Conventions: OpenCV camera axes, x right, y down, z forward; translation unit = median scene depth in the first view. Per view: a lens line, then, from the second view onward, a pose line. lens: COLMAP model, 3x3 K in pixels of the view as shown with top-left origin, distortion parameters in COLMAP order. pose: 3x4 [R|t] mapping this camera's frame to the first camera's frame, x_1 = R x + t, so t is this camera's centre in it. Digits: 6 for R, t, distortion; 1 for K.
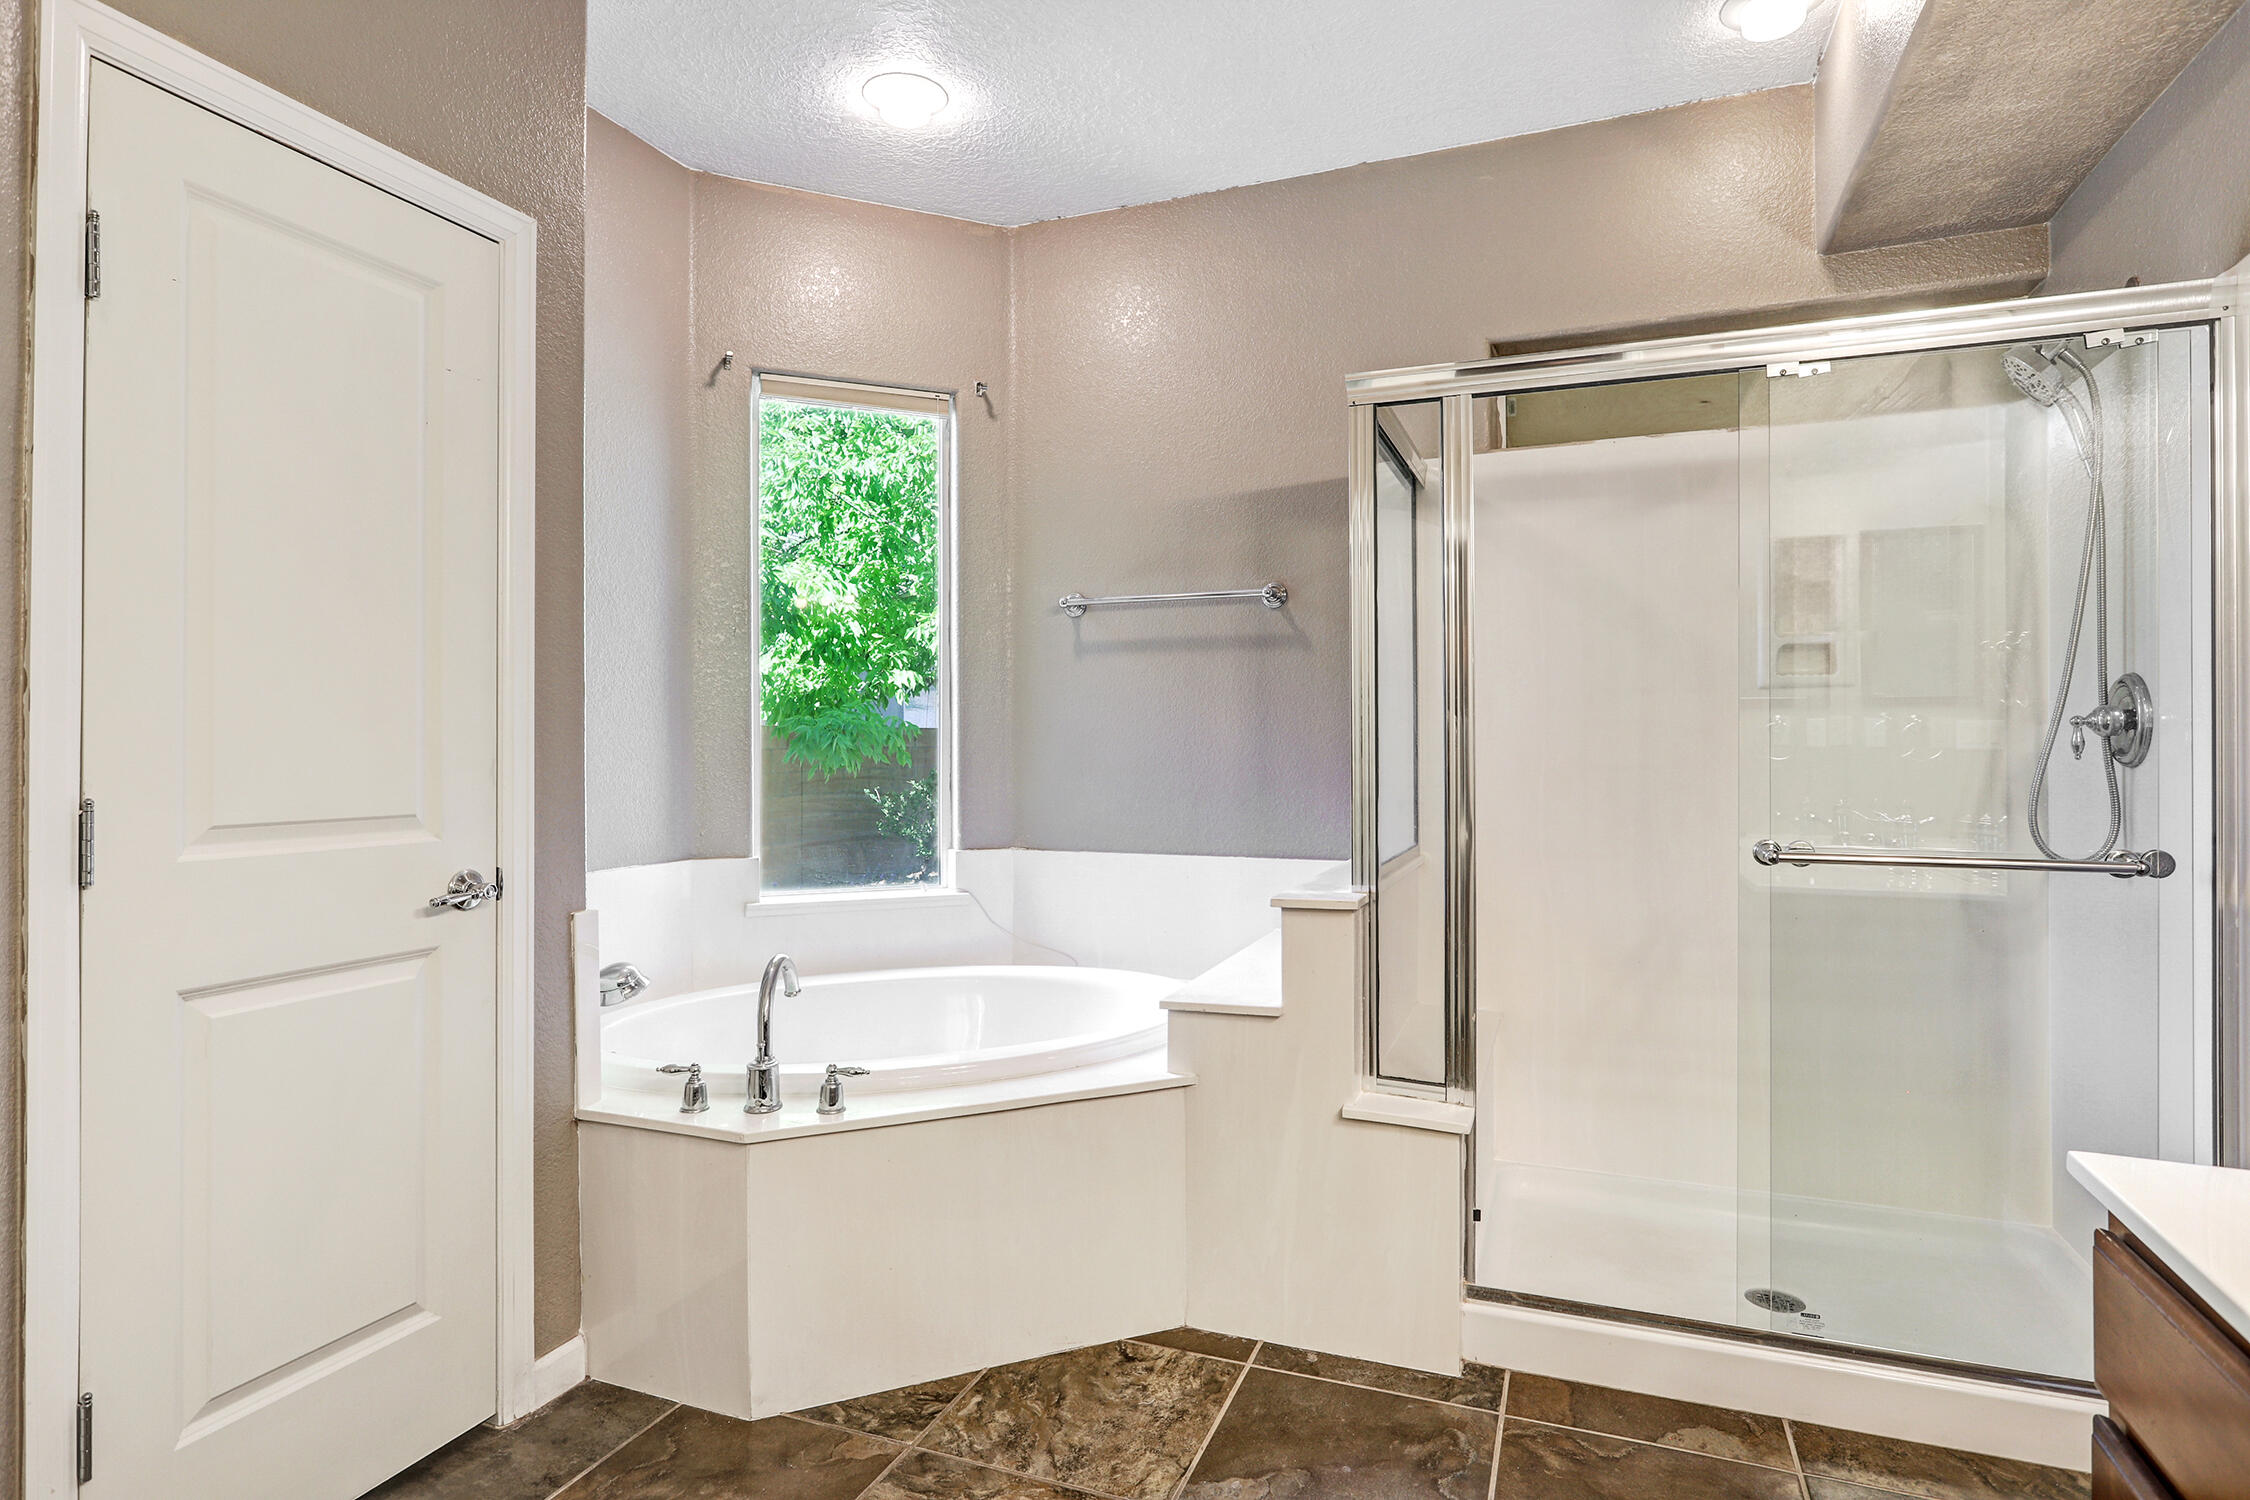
lens RADIAL K [[1206.4, 0, 1128.1], [0, 1206.4, 734.5], [0, 0, 1]] dist [-0.005767, 0.003127]
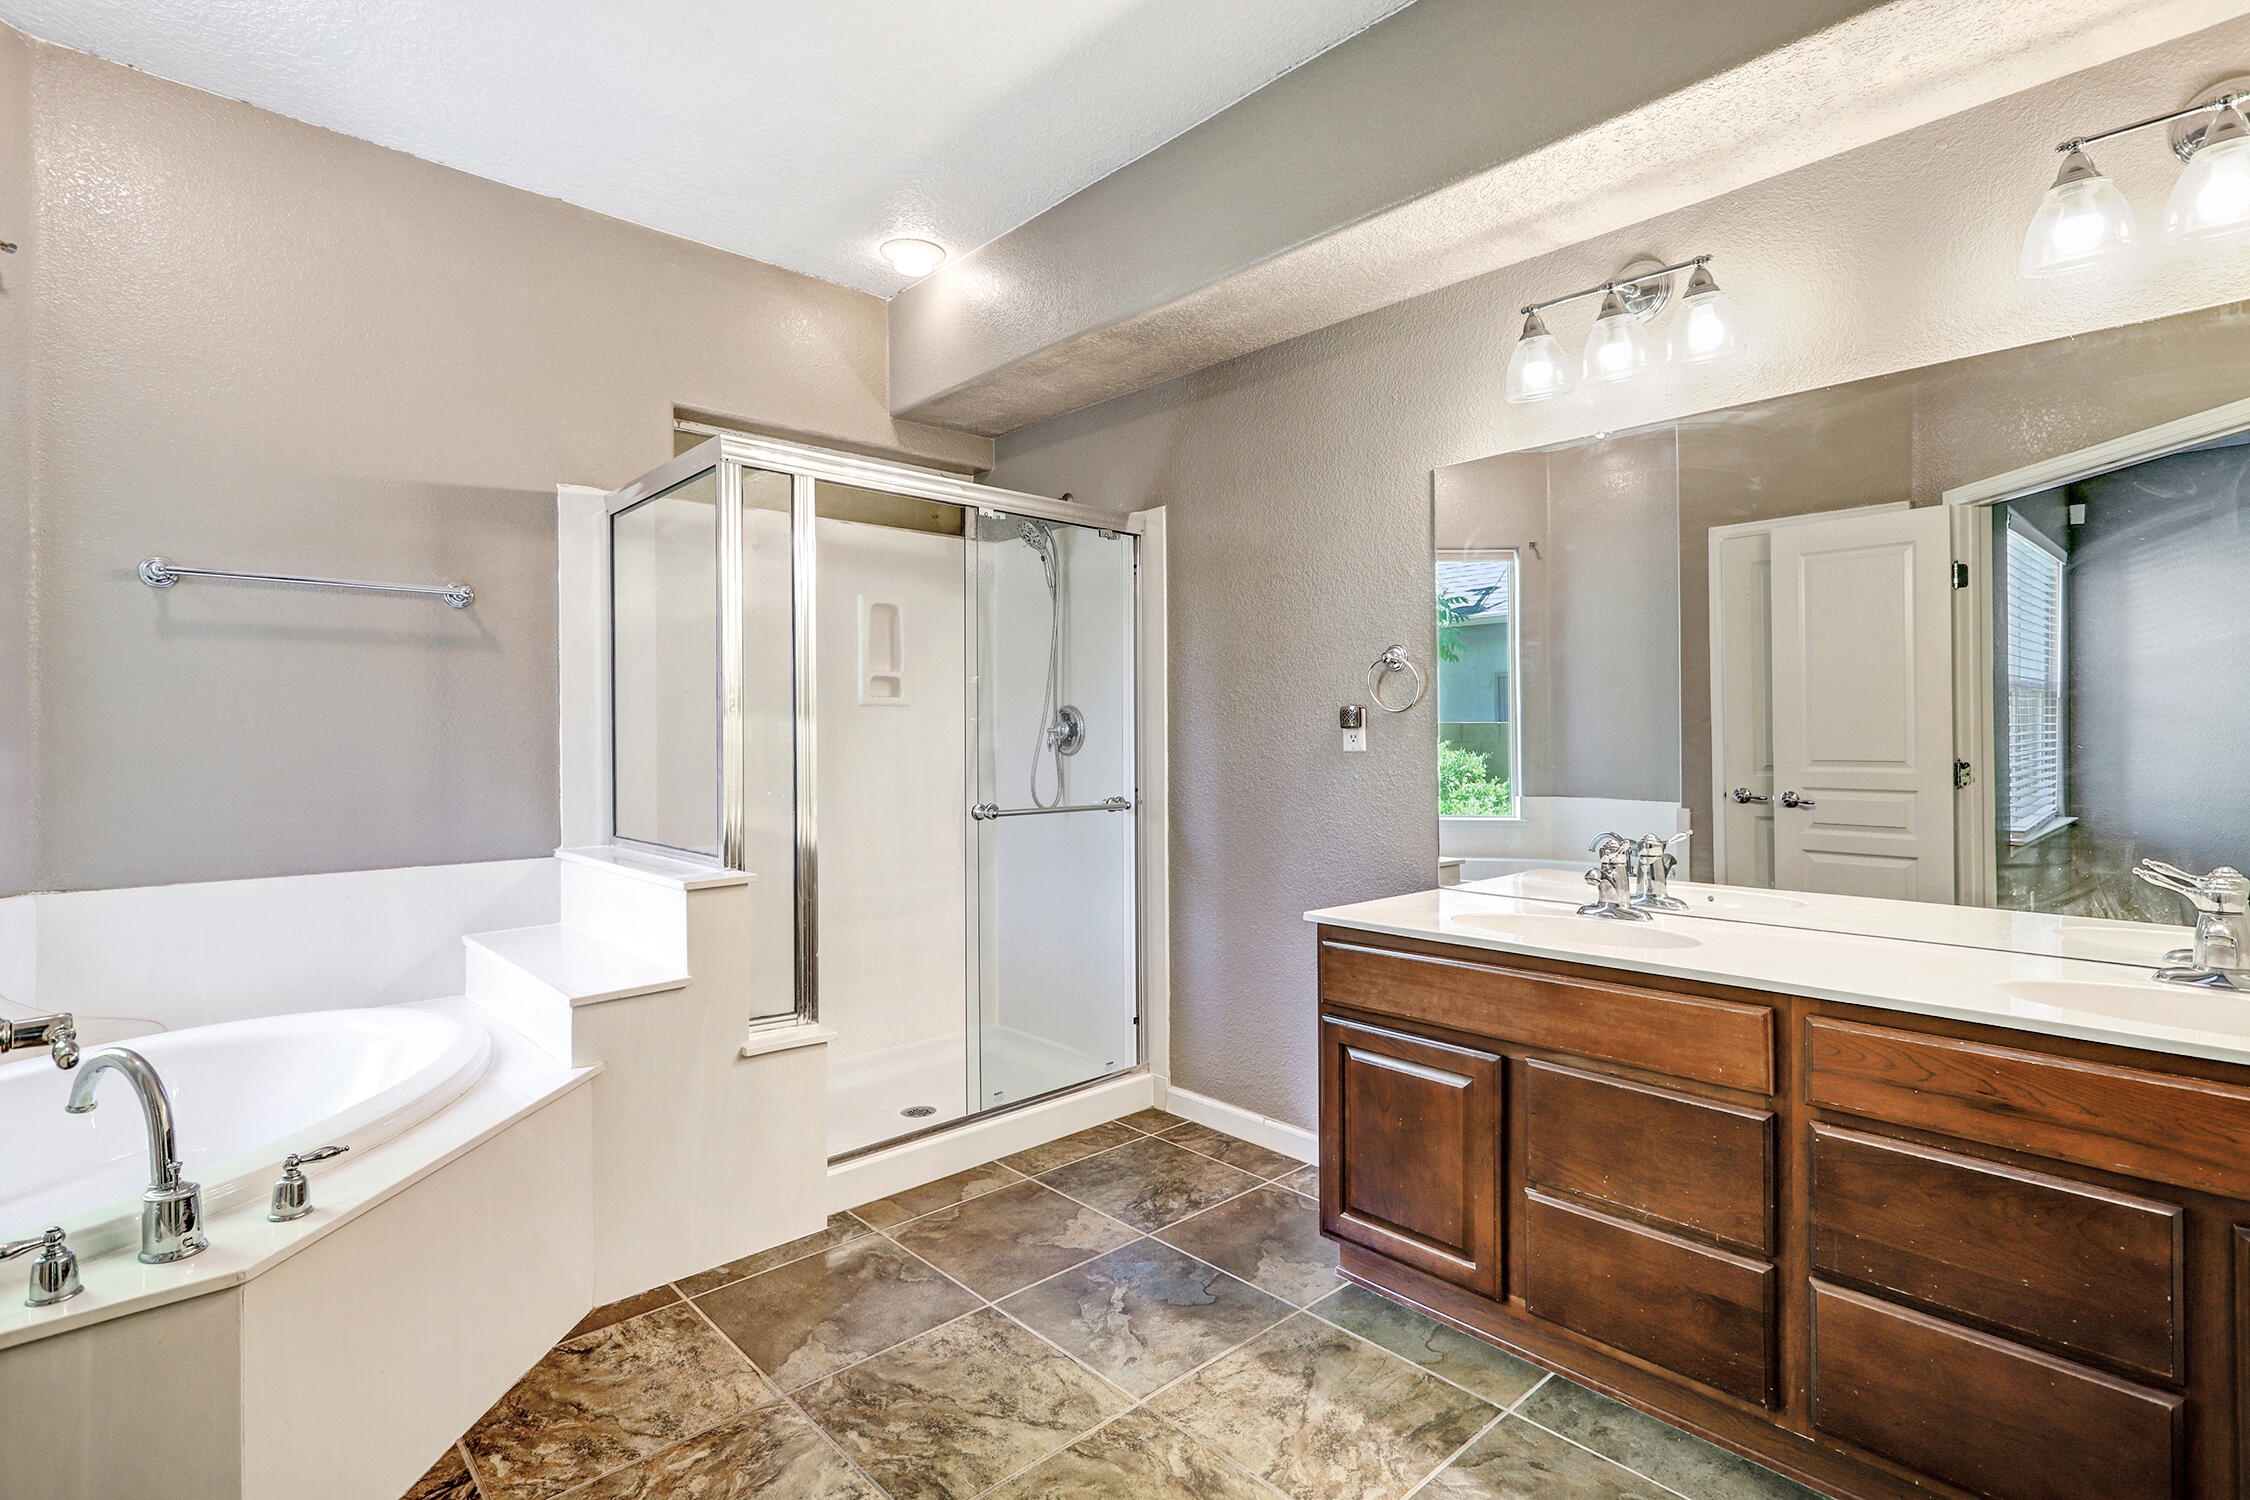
lens RADIAL K [[1059.9, 0, 1162.6], [0, 1059.9, 729.5], [0, 0, 1]] dist [0.001616, 0.001220]
pose [[0.418580, 0.007603, 0.908148, -0.601976], [-0.000594, 0.999967, -0.008098, 0.000216], [-0.908180, 0.002850, 0.418571, 0.178474]]
